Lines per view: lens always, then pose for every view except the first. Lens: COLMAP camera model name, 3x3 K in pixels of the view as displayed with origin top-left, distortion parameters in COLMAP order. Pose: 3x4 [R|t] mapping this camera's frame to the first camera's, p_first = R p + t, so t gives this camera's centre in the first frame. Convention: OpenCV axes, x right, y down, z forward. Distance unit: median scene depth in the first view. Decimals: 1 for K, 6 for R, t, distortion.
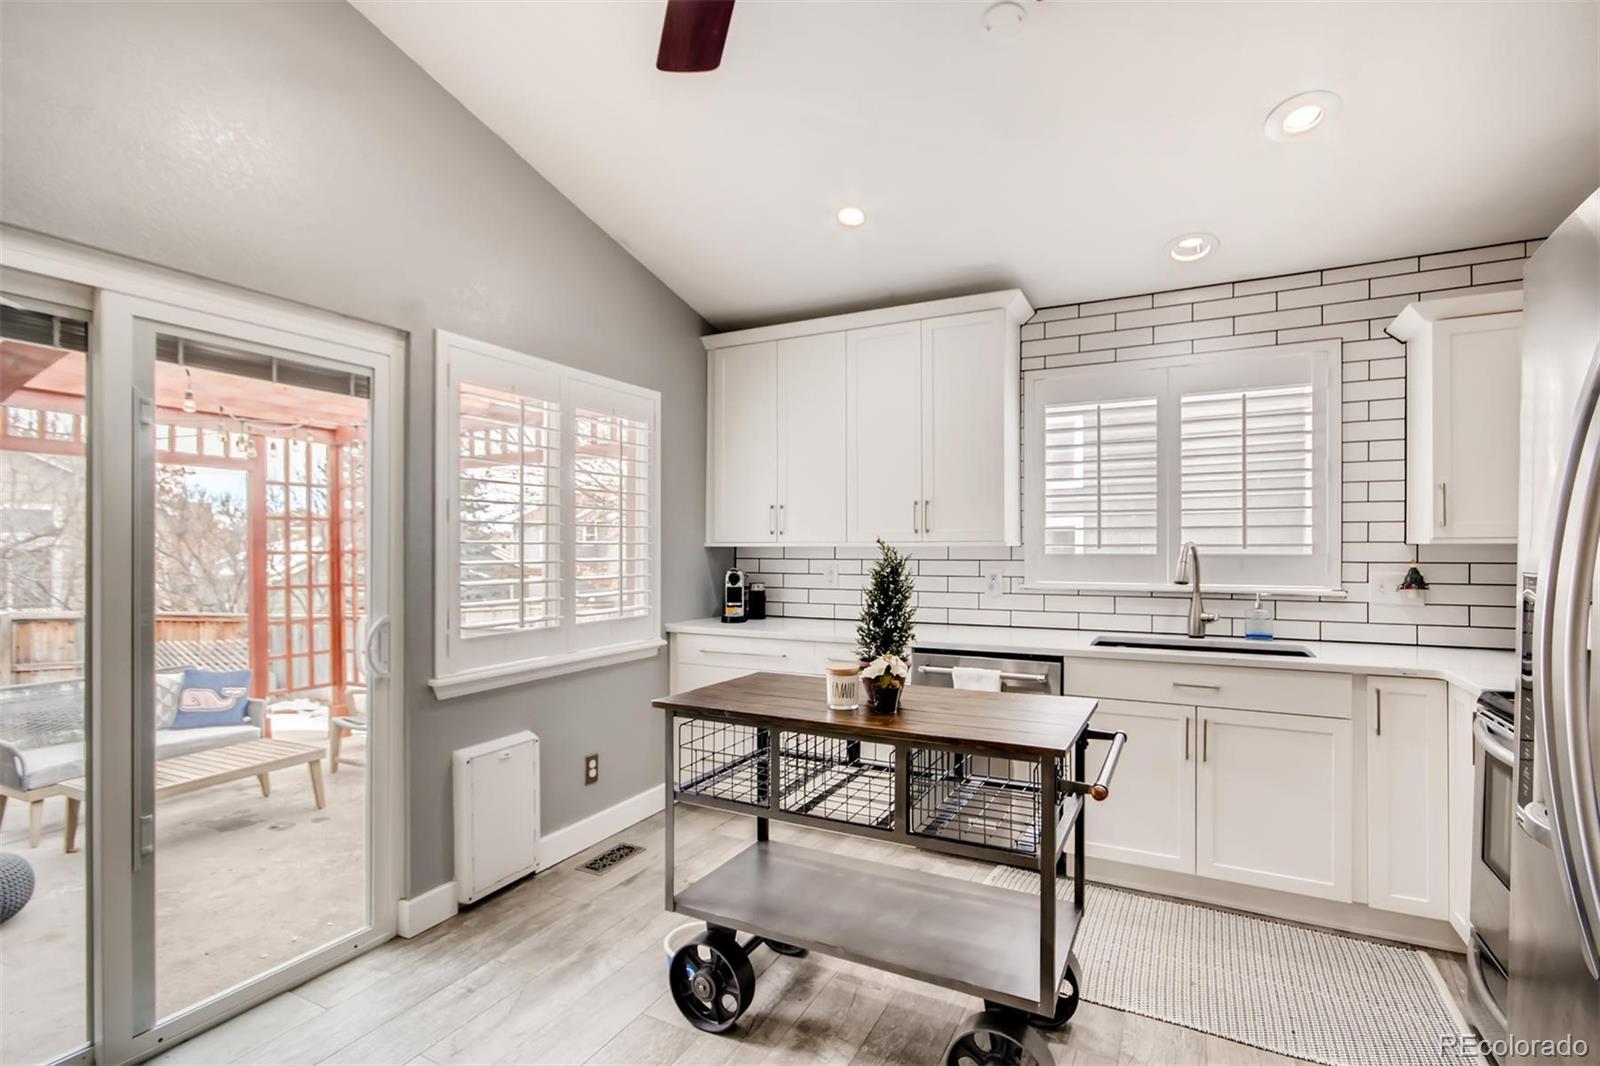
lens RADIAL K [[761.8, 0, 805.1], [0, 761.8, 551.3], [0, 0, 1]] dist [-0.010150, 0.003836]
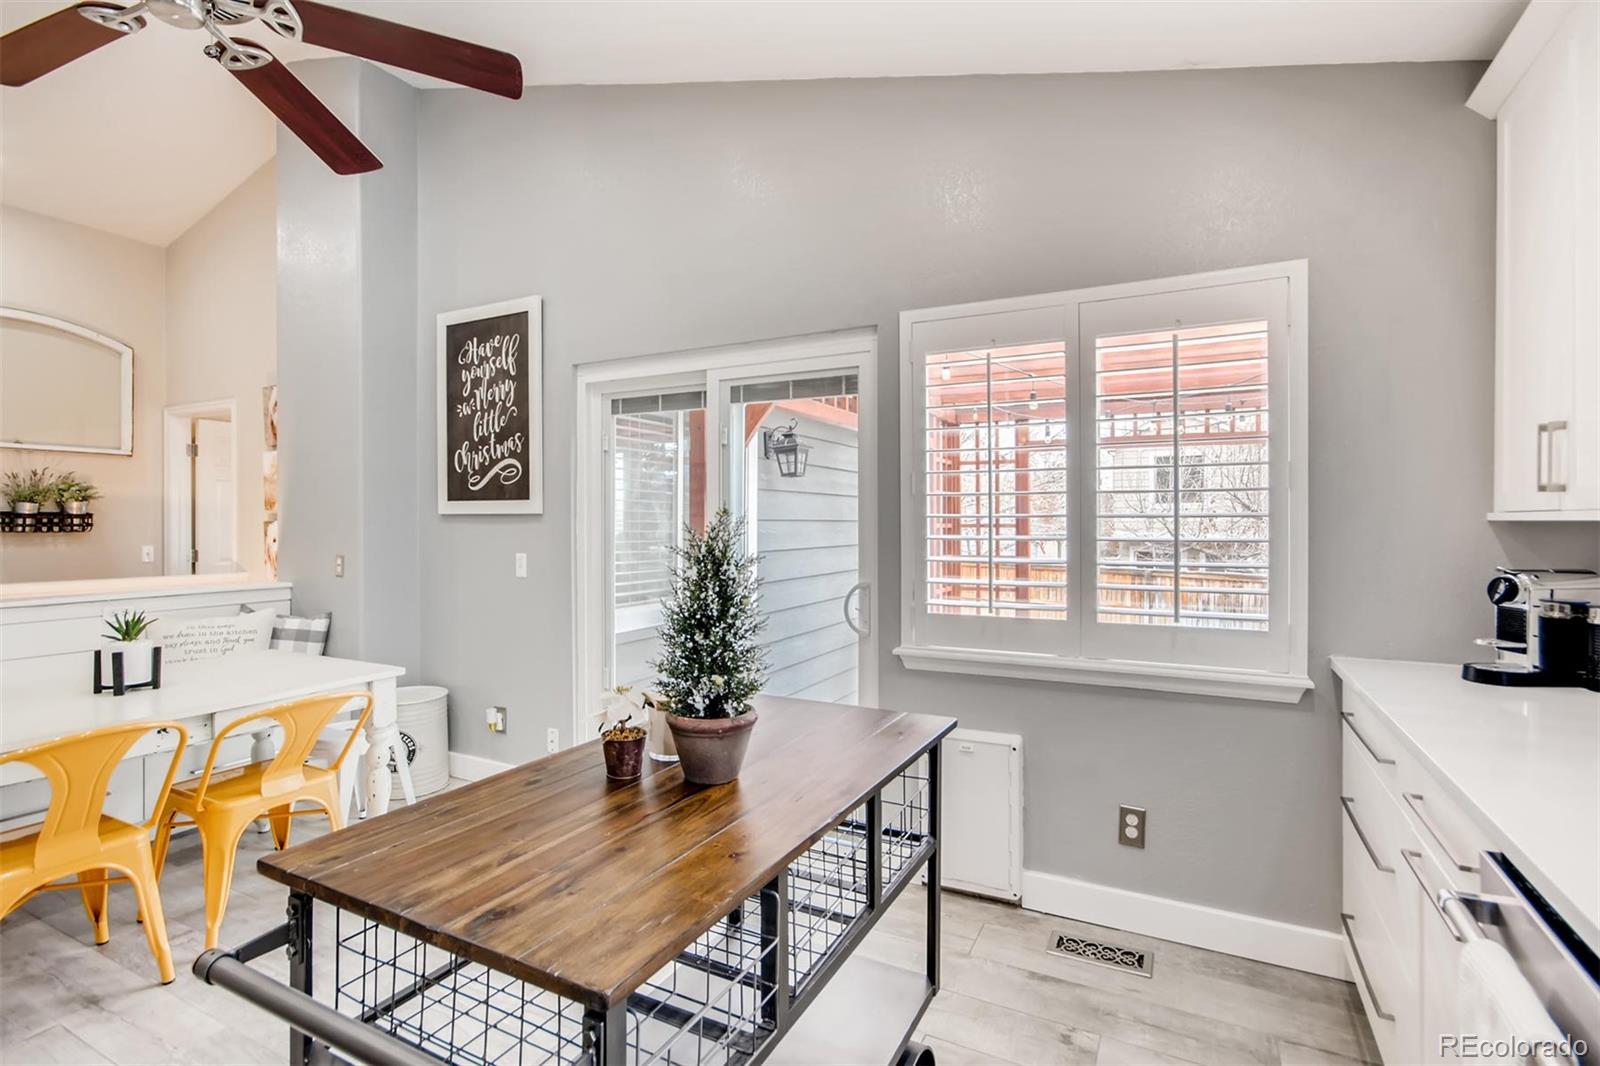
lens RADIAL K [[761.8, 0, 792.8], [0, 761.8, 523.6], [0, 0, 1]] dist [-0.010150, 0.003836]
pose [[-0.003631, 0.006617, -0.999972, 0.461868], [-0.004023, 0.999970, 0.006632, -0.007070], [0.999985, 0.004047, -0.003605, 0.705653]]
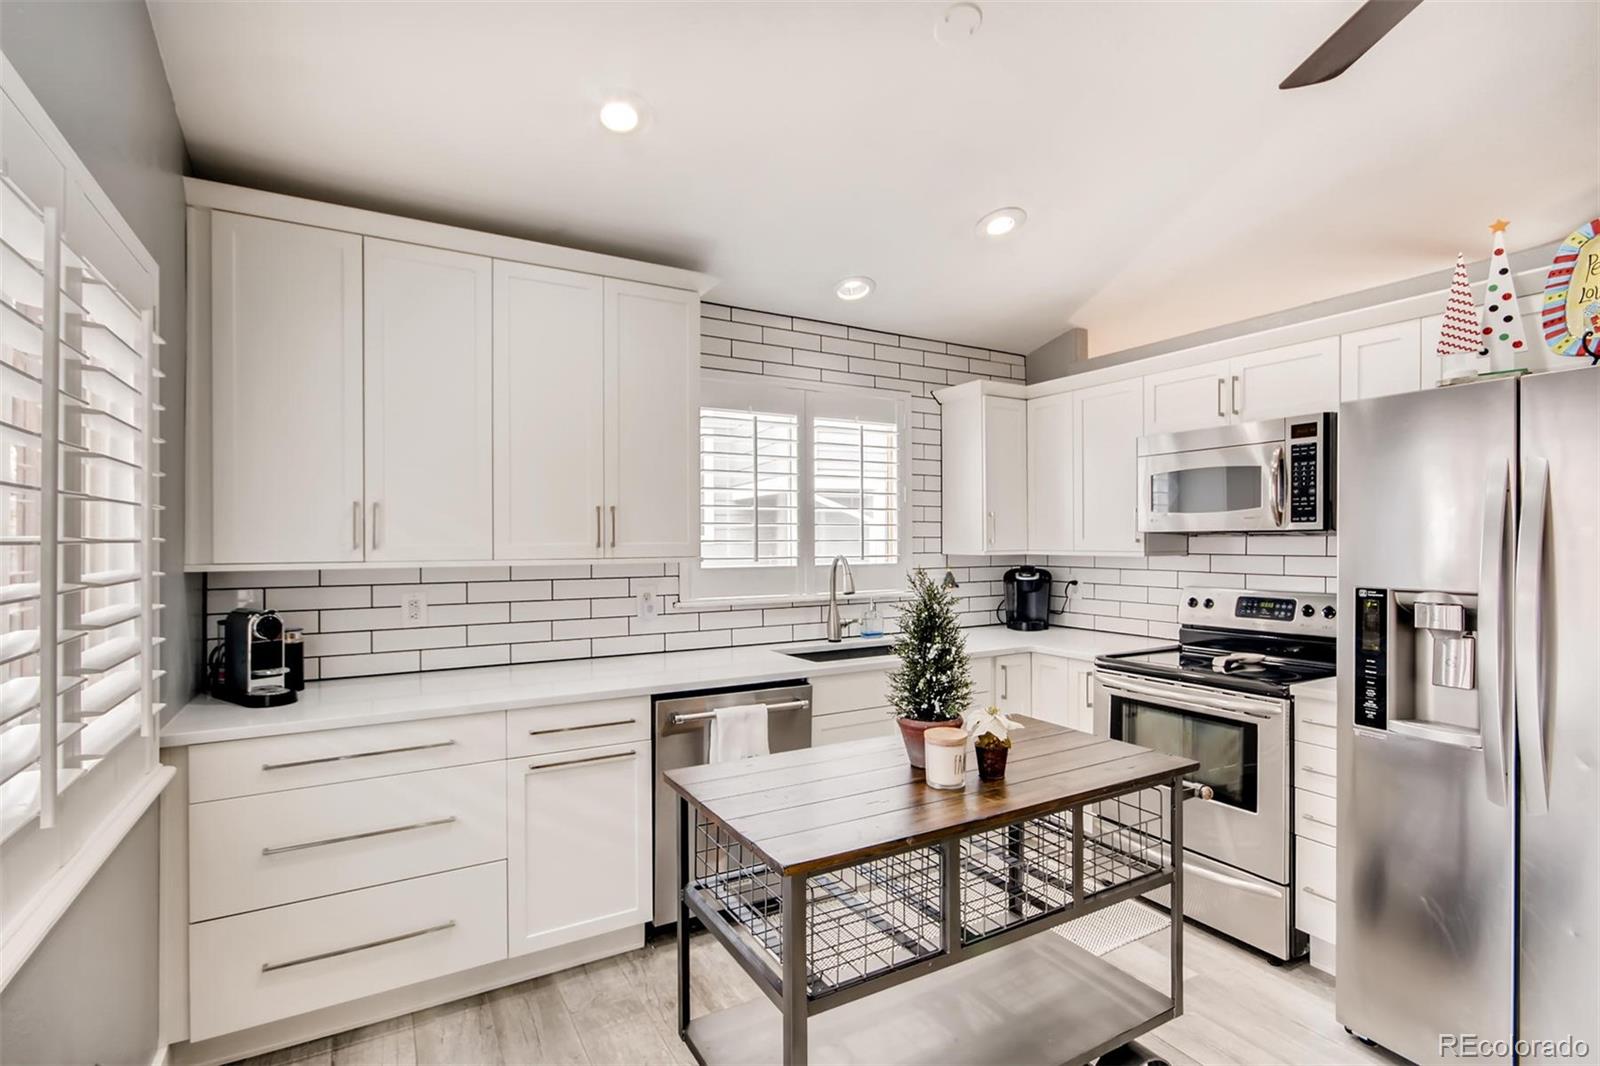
lens RADIAL K [[761.8, 0, 796.0], [0, 761.8, 541.2], [0, 0, 1]] dist [-0.010150, 0.003836]
pose [[0.539433, -0.002180, 0.842026, -0.441711], [0.006947, 0.999974, -0.001861, -0.029646], [-0.842000, 0.006854, 0.539434, 0.451238]]
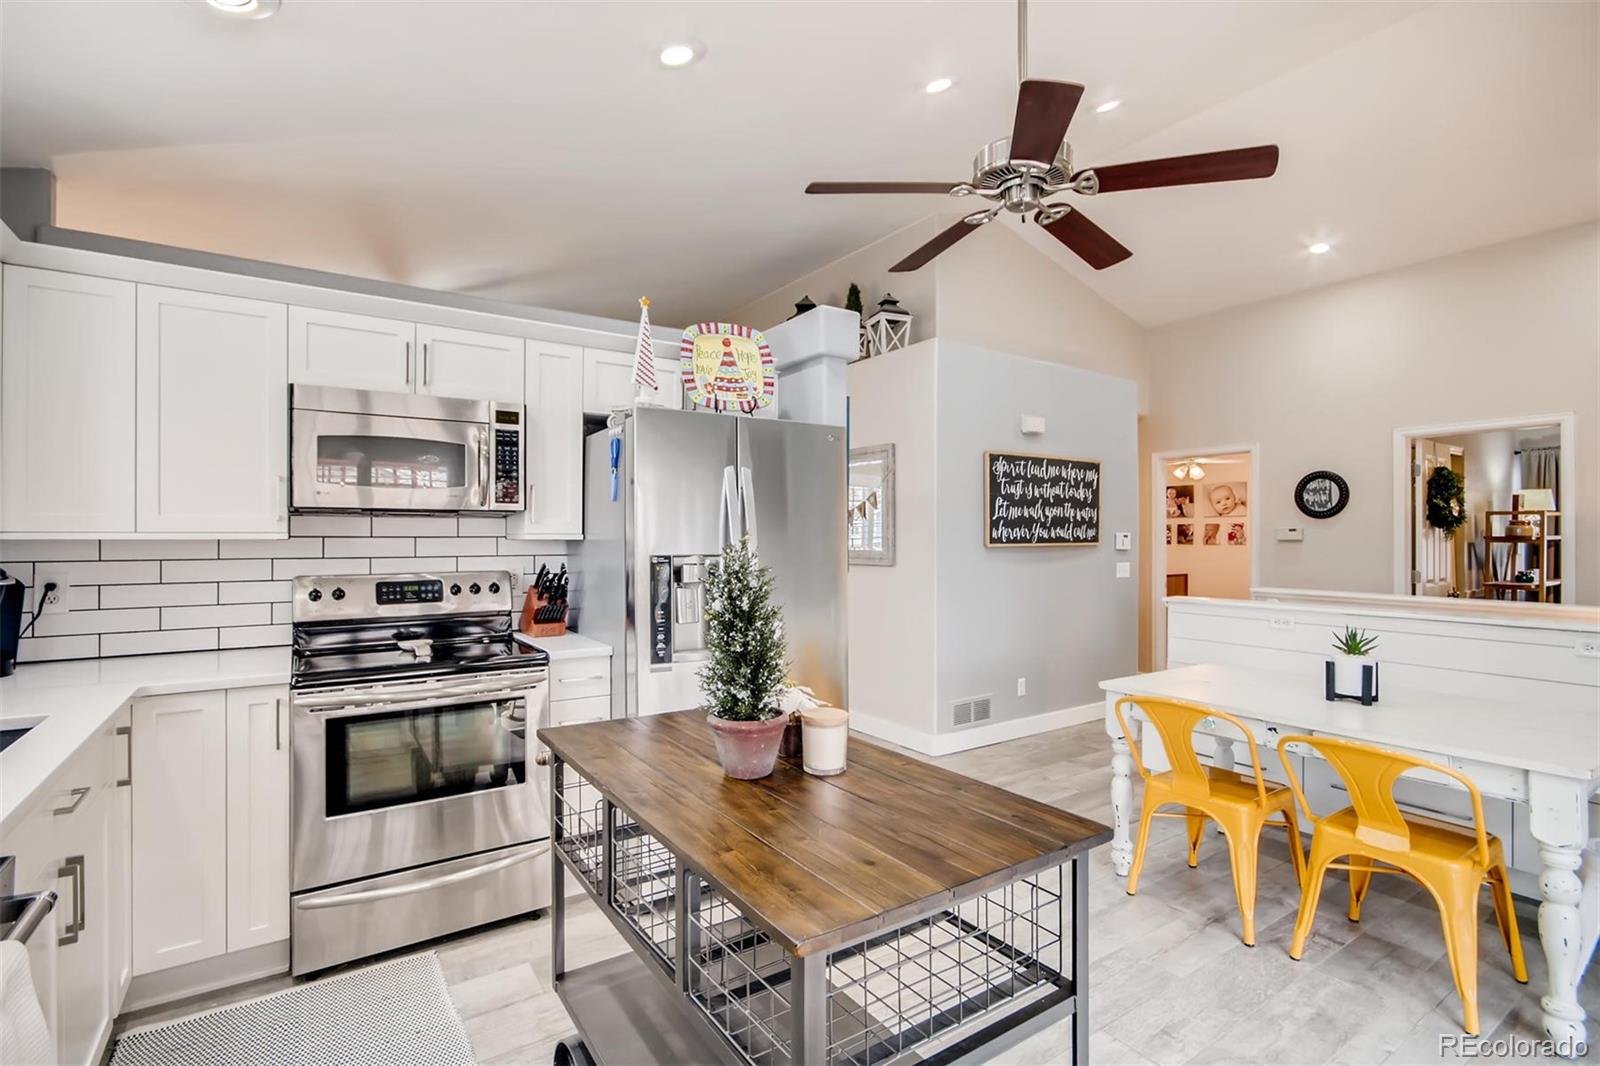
lens RADIAL K [[761.8, 0, 801.0], [0, 761.8, 536.2], [0, 0, 1]] dist [-0.010150, 0.003836]
pose [[-0.881819, 0.002728, 0.471580, -0.171436], [0.003931, 0.999991, 0.001567, -0.010029], [-0.471572, 0.003236, -0.881822, 1.039021]]
